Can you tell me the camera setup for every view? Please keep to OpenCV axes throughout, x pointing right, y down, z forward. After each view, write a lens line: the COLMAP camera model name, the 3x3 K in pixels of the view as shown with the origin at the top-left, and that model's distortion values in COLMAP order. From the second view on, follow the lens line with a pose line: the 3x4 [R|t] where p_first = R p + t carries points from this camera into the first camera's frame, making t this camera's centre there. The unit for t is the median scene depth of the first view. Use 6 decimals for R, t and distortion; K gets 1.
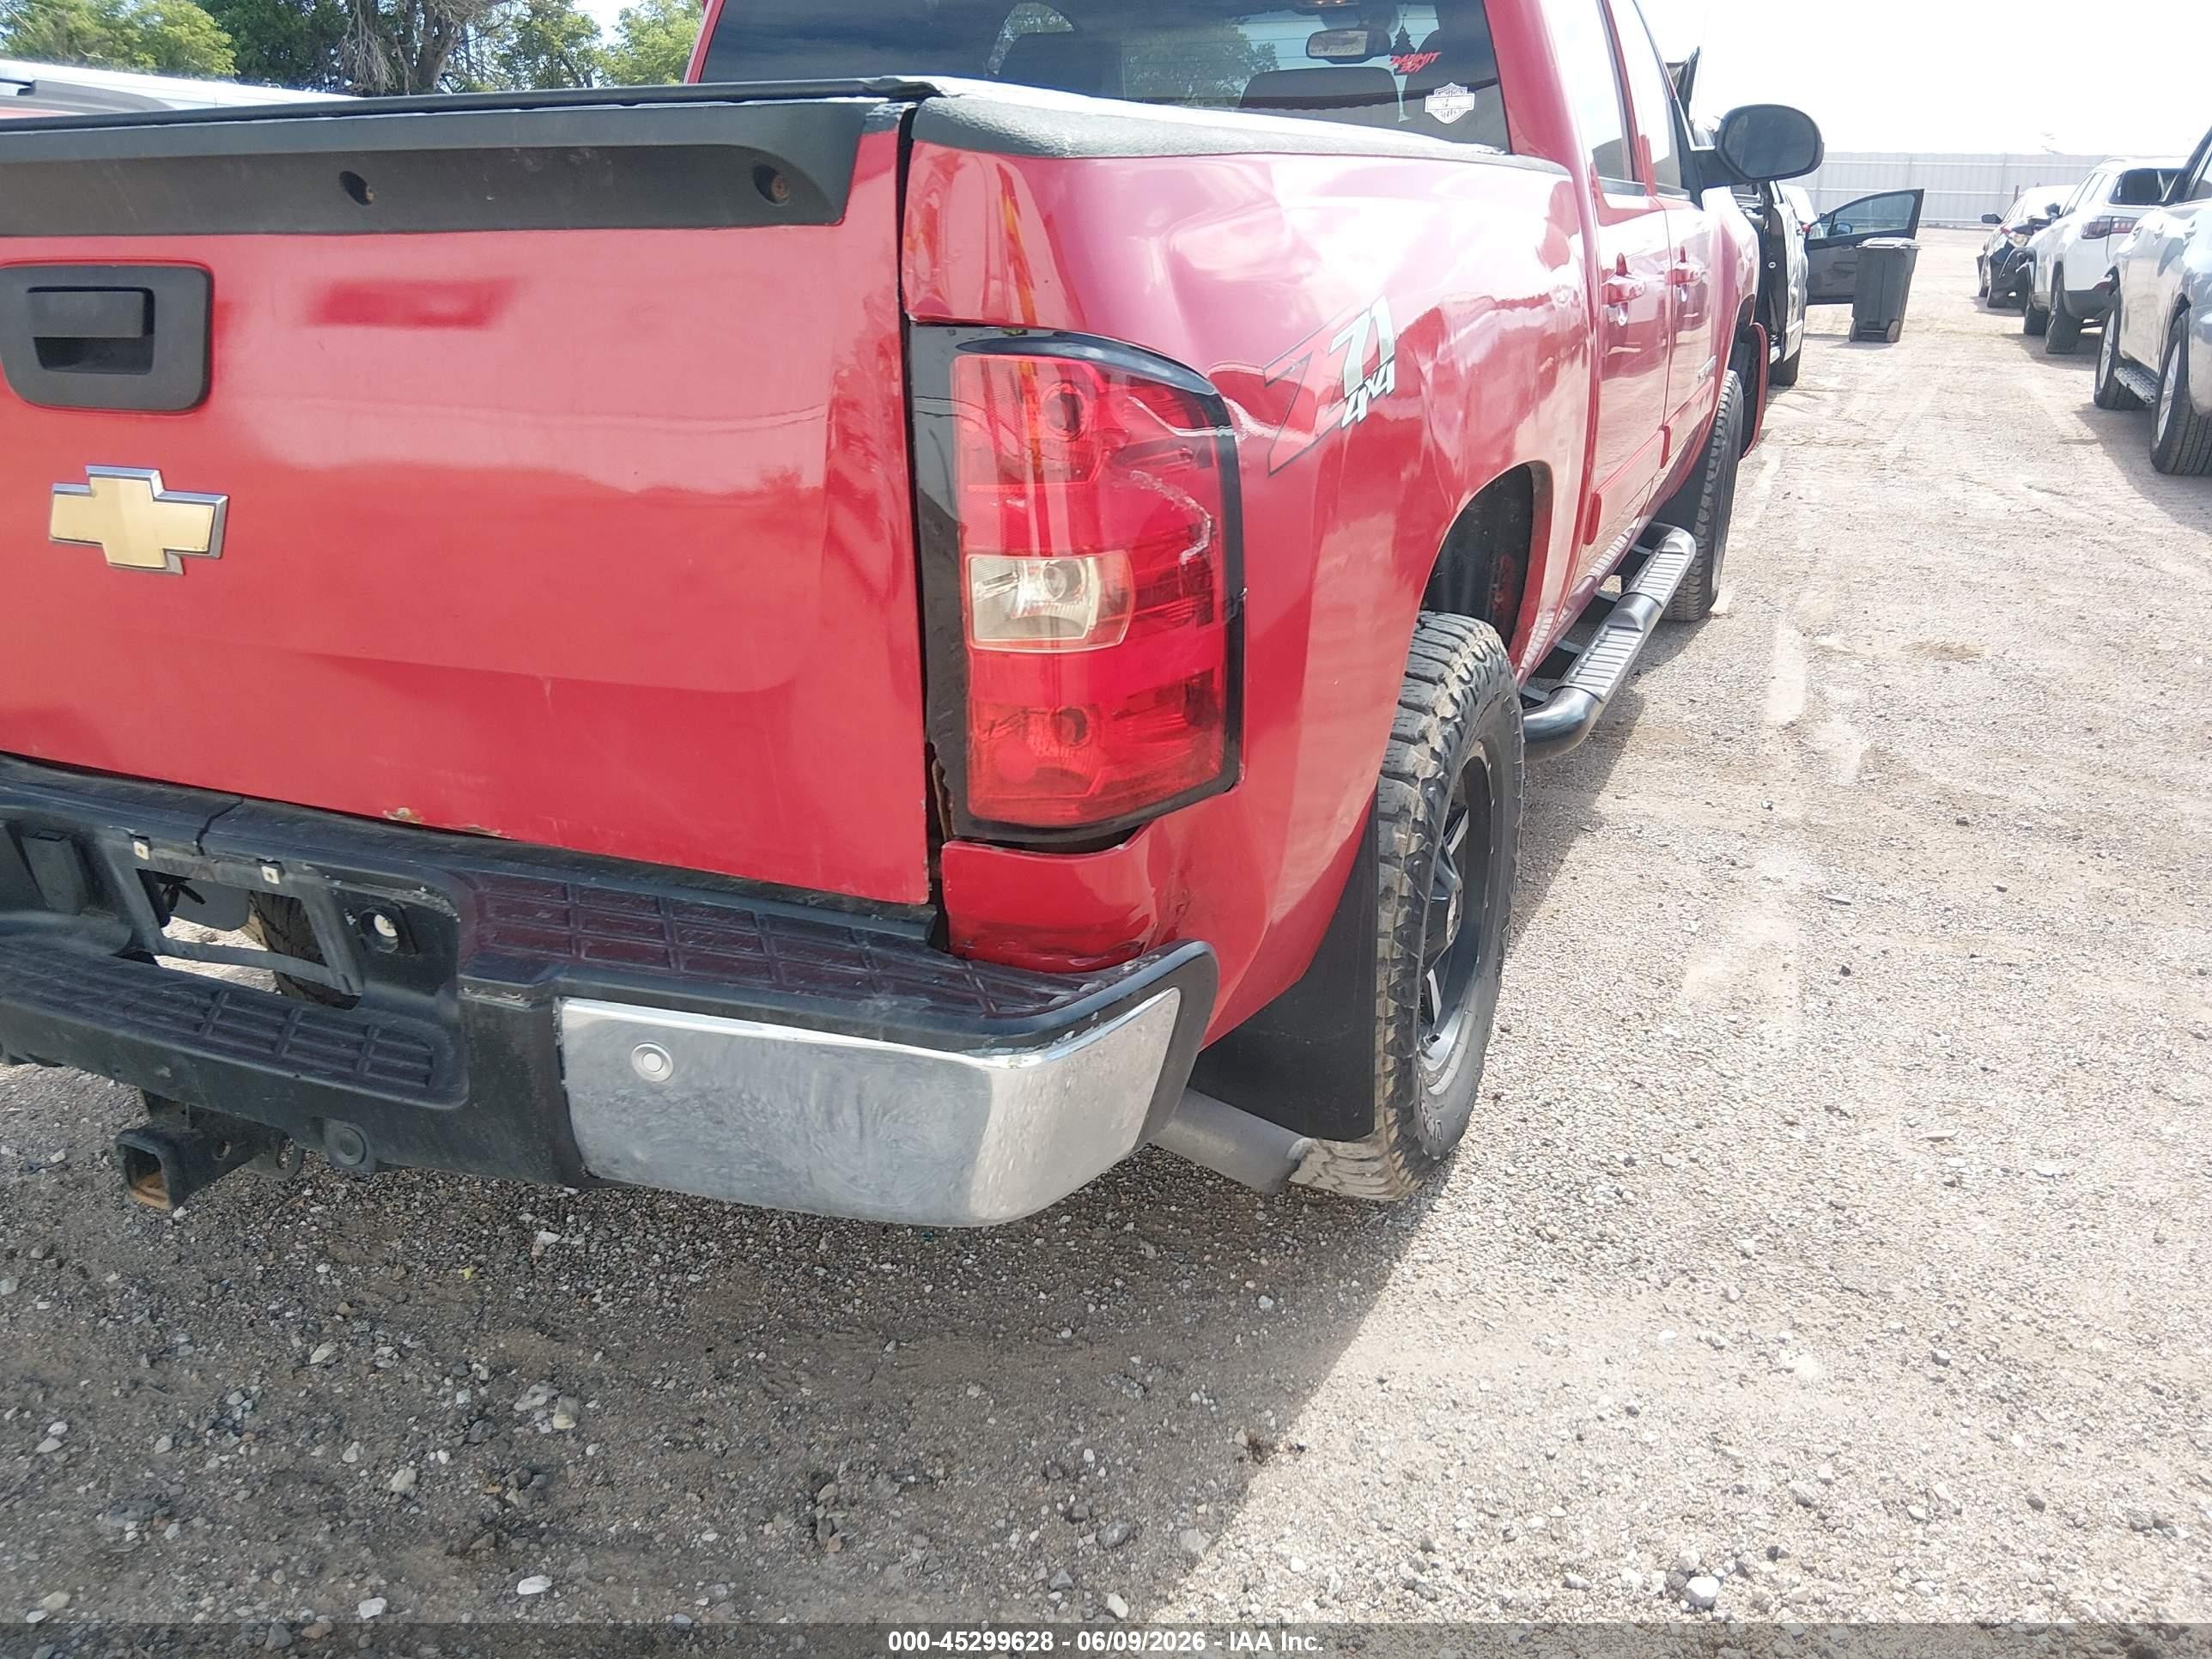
lens RADIAL K [[1717.3, 0, 1106.0], [0, 1717.3, 829.5], [0, 0, 1]] dist [0.109656, -0.214594]
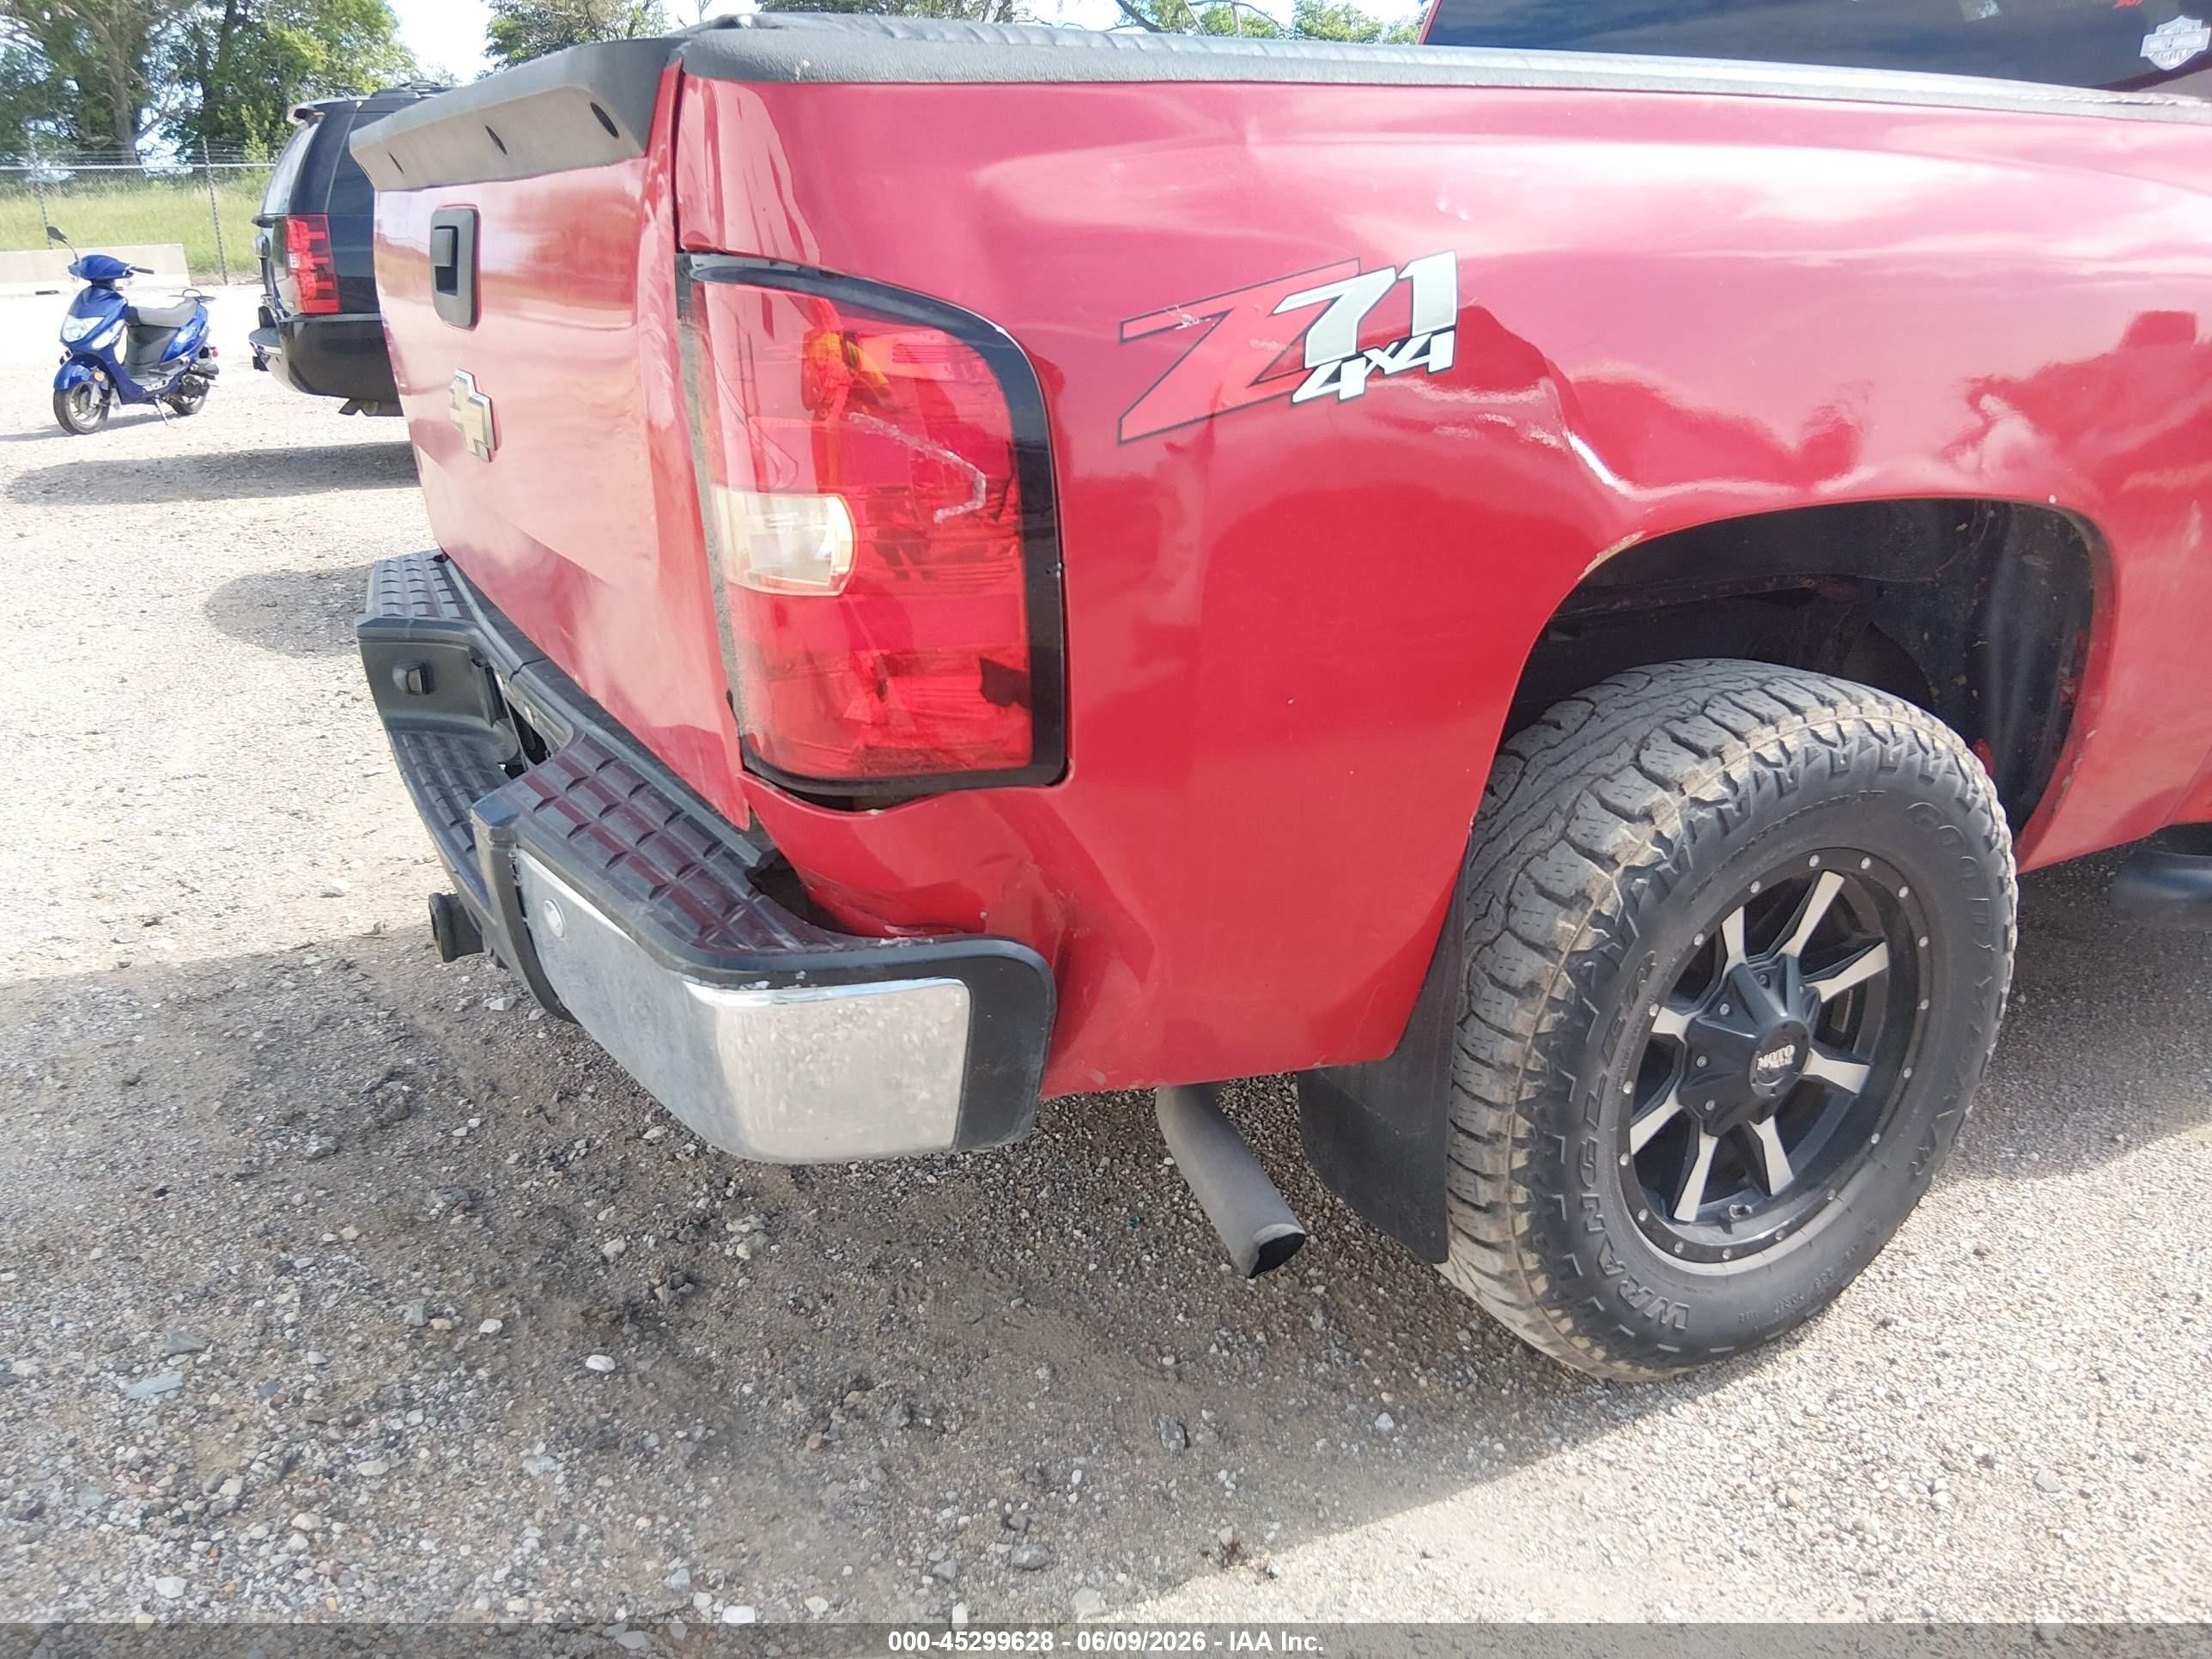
lens RADIAL K [[1686.9, 0, 1113.4], [0, 1686.9, 839.9], [0, 0, 1]] dist [0.110261, -0.208761]
pose [[0.787499, 0.209616, -0.579574, 0.455641], [-0.208413, 0.975558, 0.069650, -0.046698], [0.580007, 0.065942, 0.811938, 0.221814]]
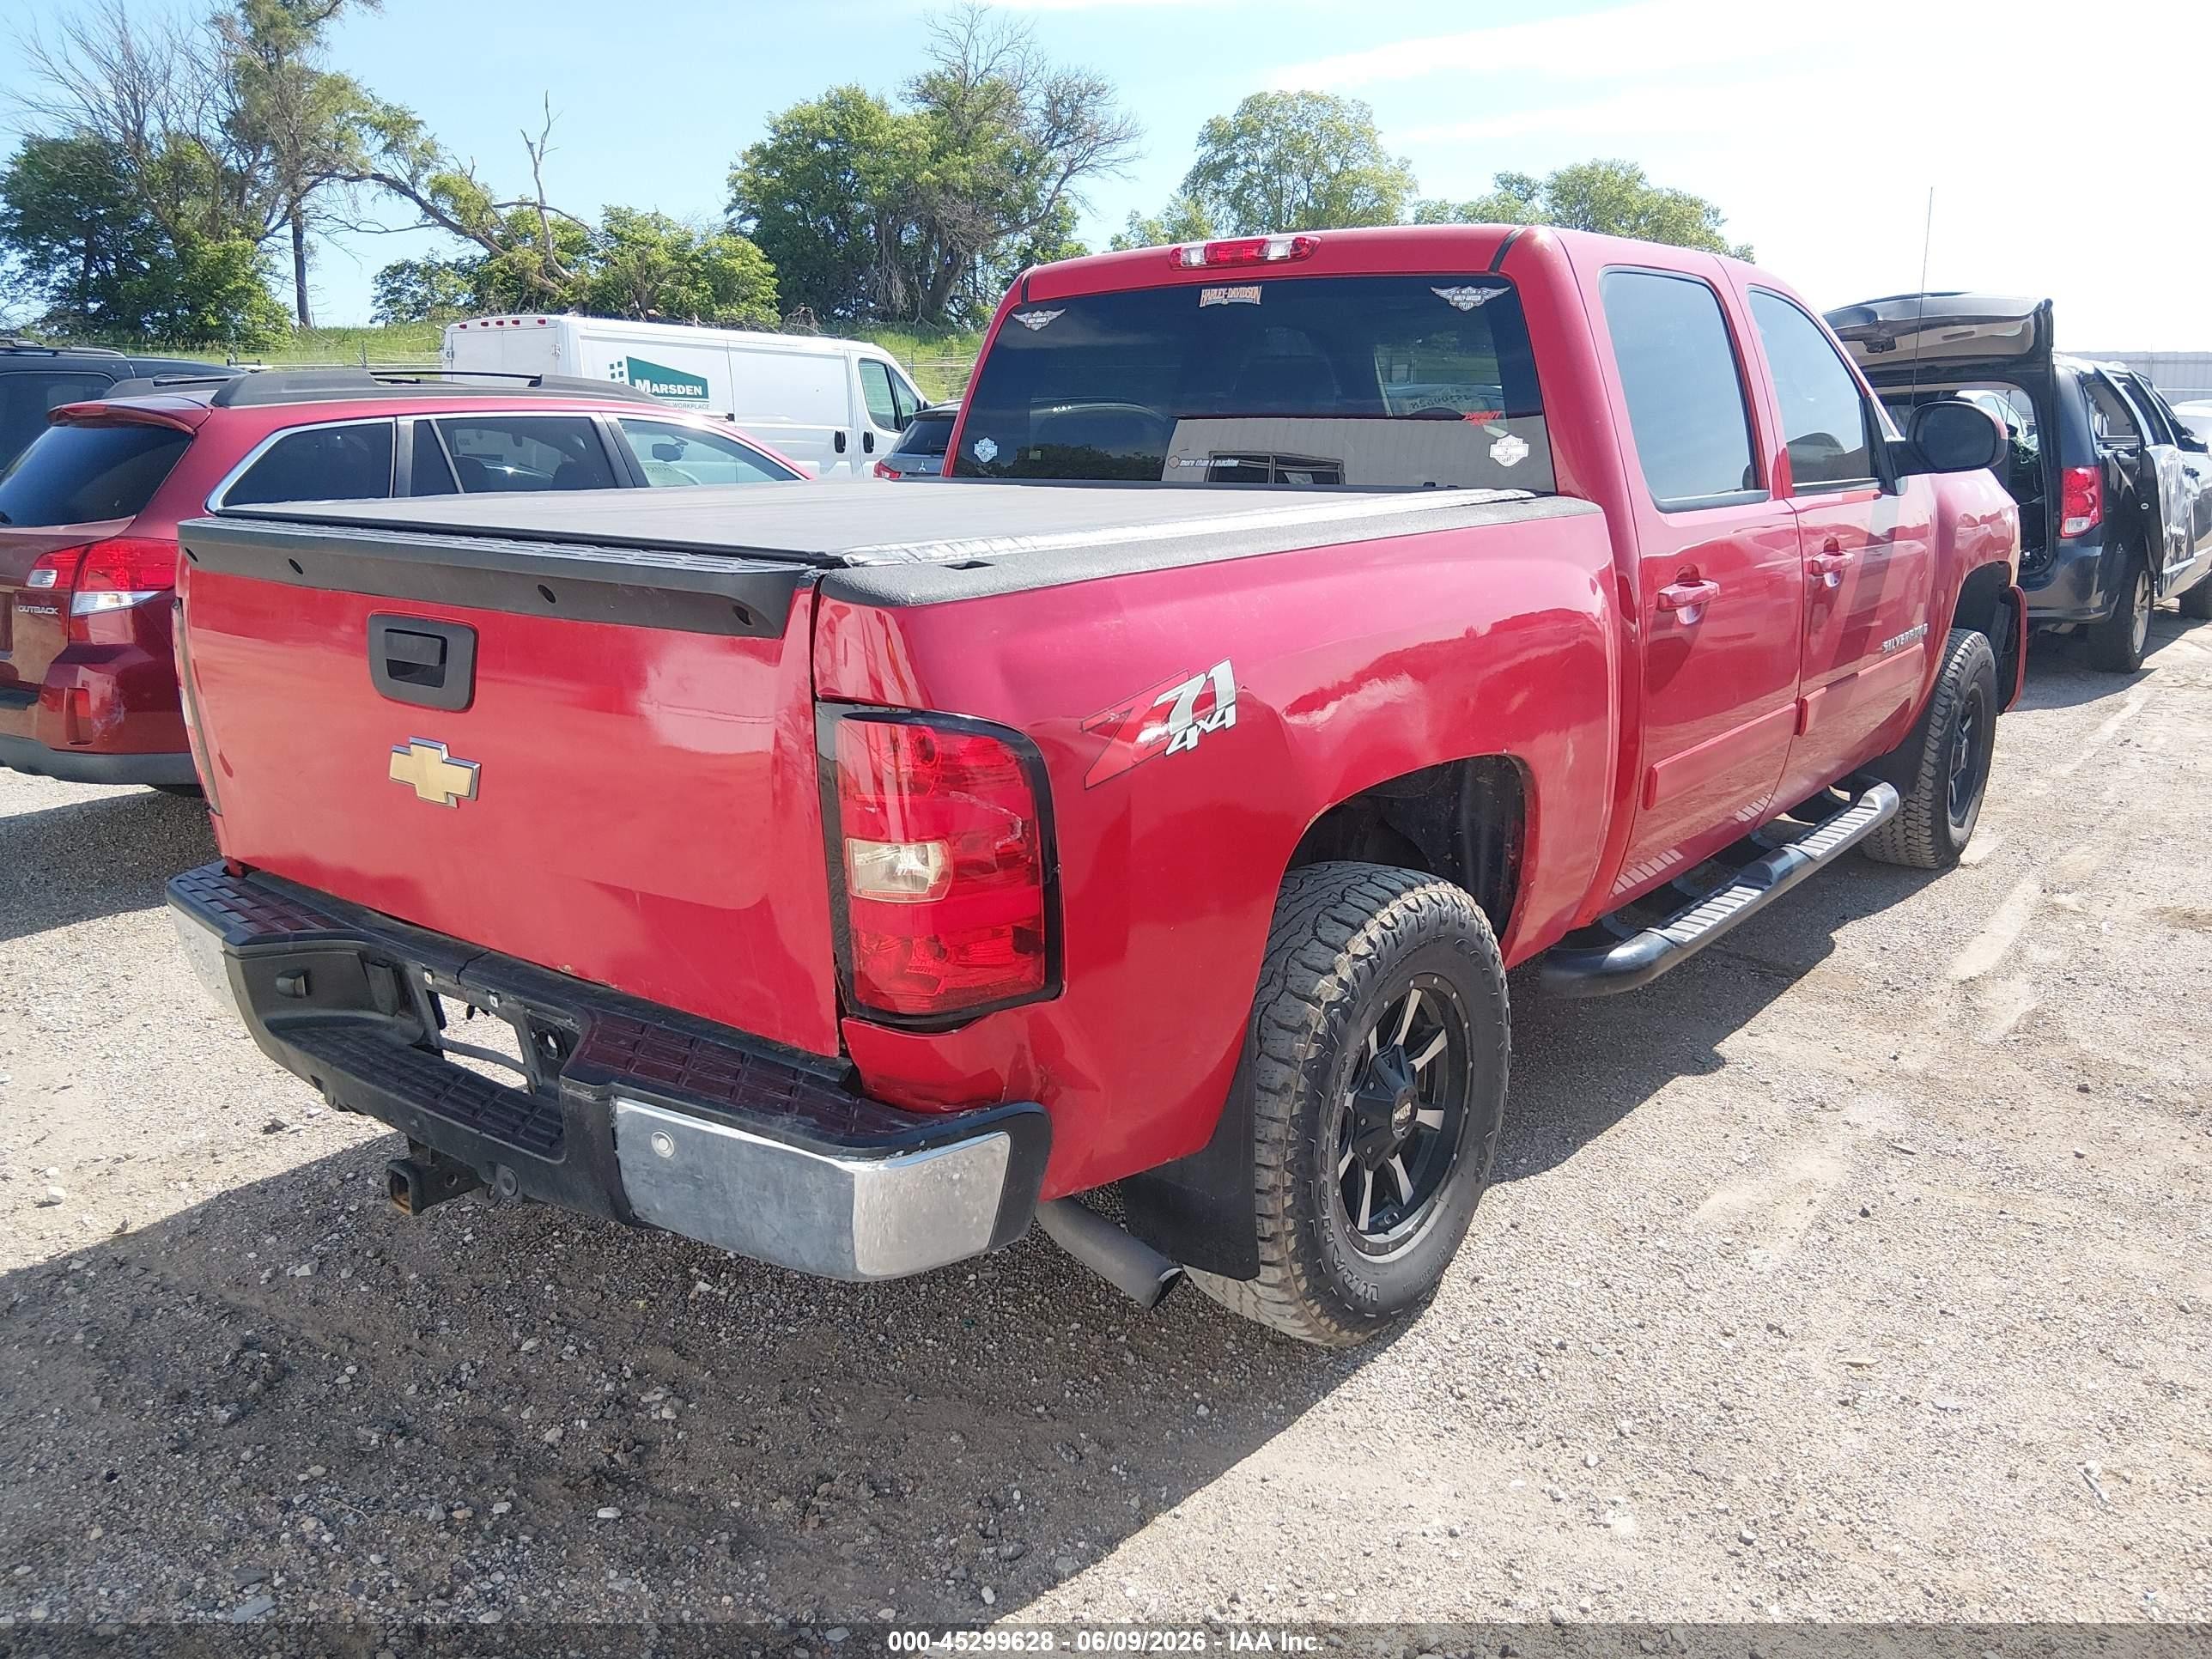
lens RADIAL K [[1740.4, 0, 1118.9], [0, 1740.4, 837.5], [0, 0, 1]] dist [0.116915, -0.246150]
pose [[0.964393, 0.062153, -0.257067, 0.362935], [-0.086060, 0.992843, -0.082806, -0.030076], [0.250080, 0.101981, 0.962839, -0.307052]]
